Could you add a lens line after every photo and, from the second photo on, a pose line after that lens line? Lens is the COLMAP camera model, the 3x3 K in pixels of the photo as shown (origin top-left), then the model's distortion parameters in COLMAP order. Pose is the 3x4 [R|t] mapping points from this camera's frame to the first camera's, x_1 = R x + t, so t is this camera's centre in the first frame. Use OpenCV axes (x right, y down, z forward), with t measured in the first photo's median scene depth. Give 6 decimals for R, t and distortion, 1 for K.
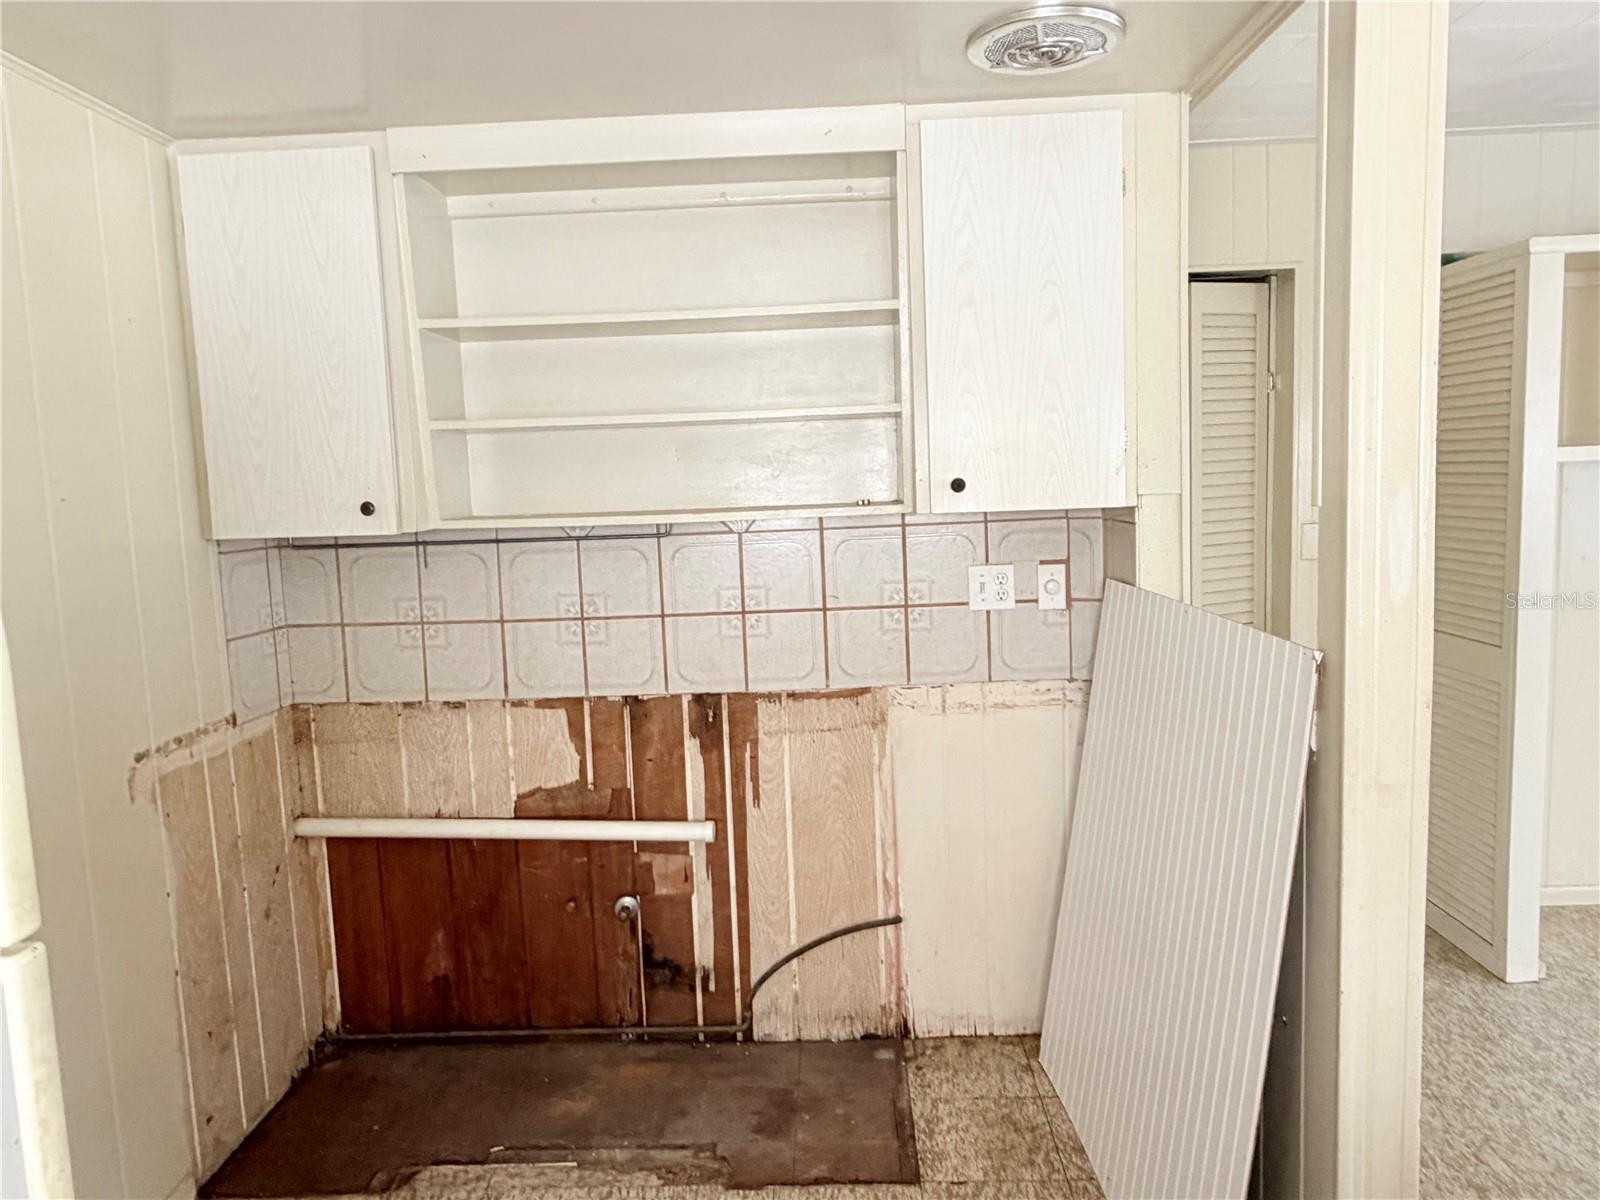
lens RADIAL K [[1098.2, 0, 799.1], [0, 1098.2, 600.1], [0, 0, 1]] dist [0.004064, -0.003160]
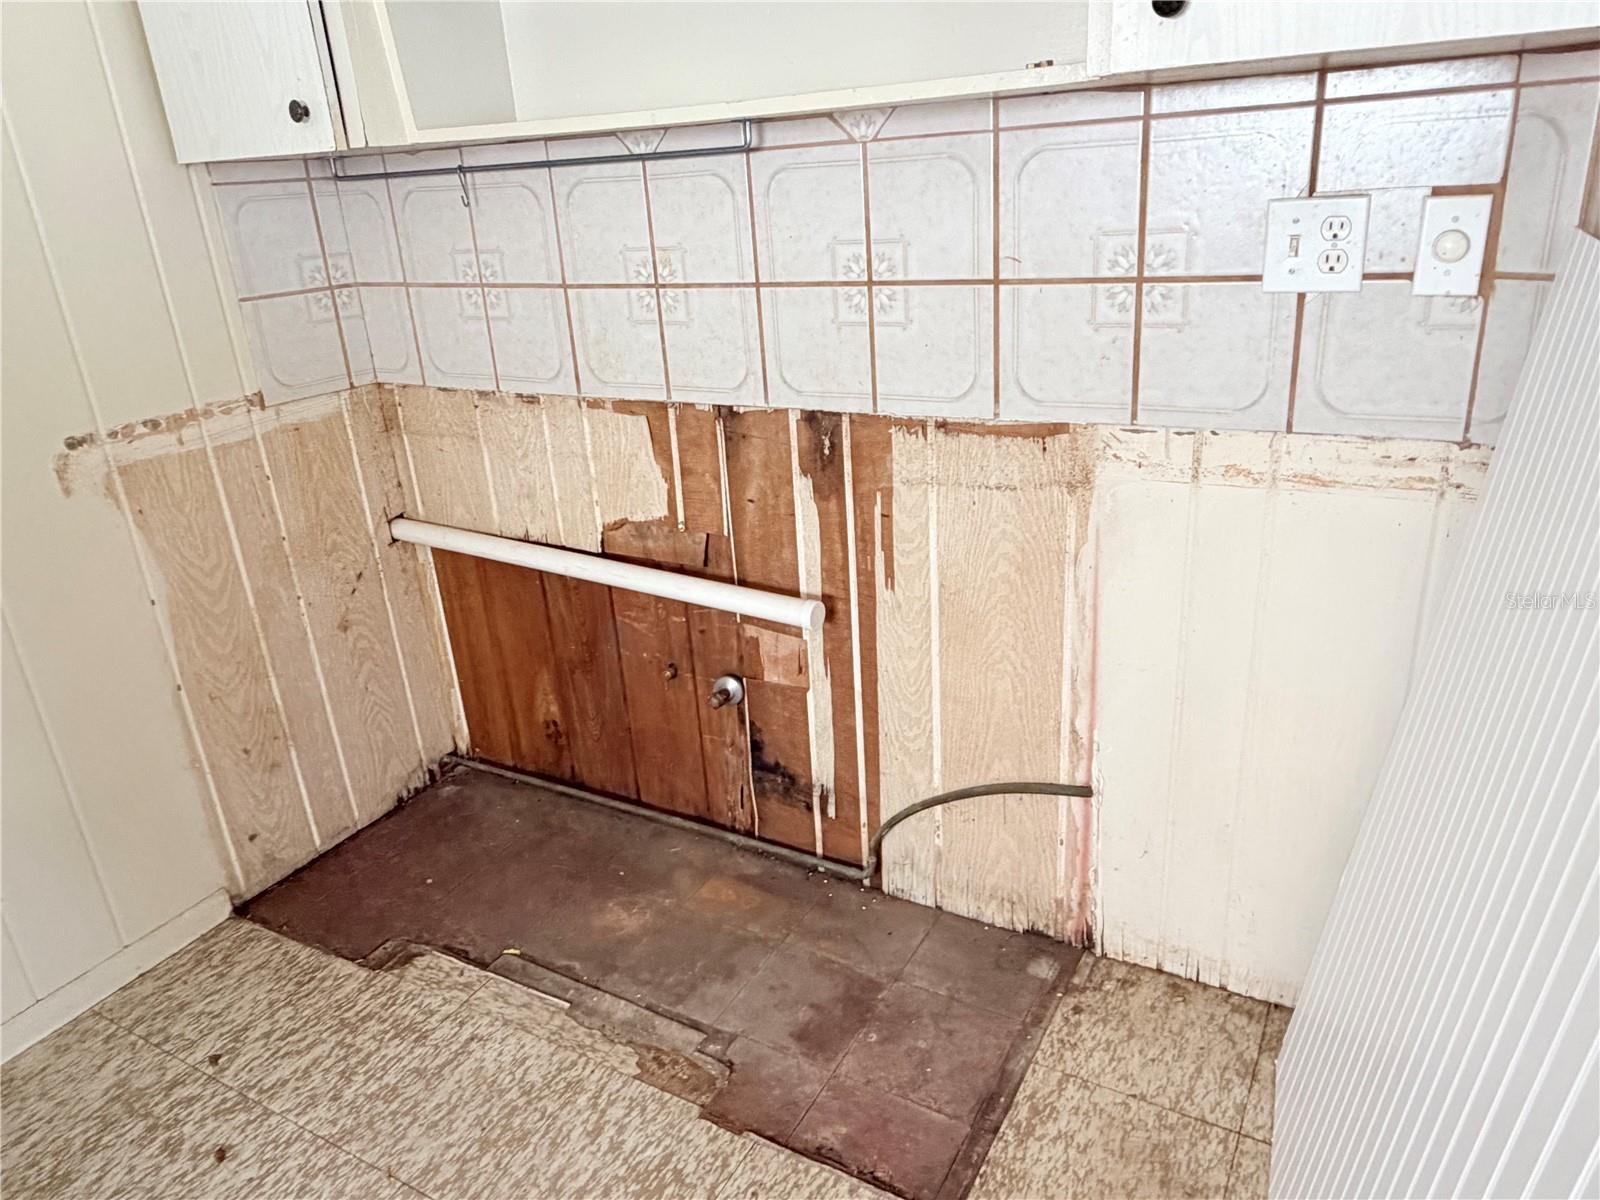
lens RADIAL K [[1098.2, 0, 797.8], [0, 1098.2, 599.7], [0, 0, 1]] dist [0.004064, -0.003160]
pose [[0.882598, 0.157133, -0.443092, 0.211673], [-0.021562, 0.955028, 0.295729, -0.000410], [0.469634, -0.251456, 0.846294, 0.419524]]
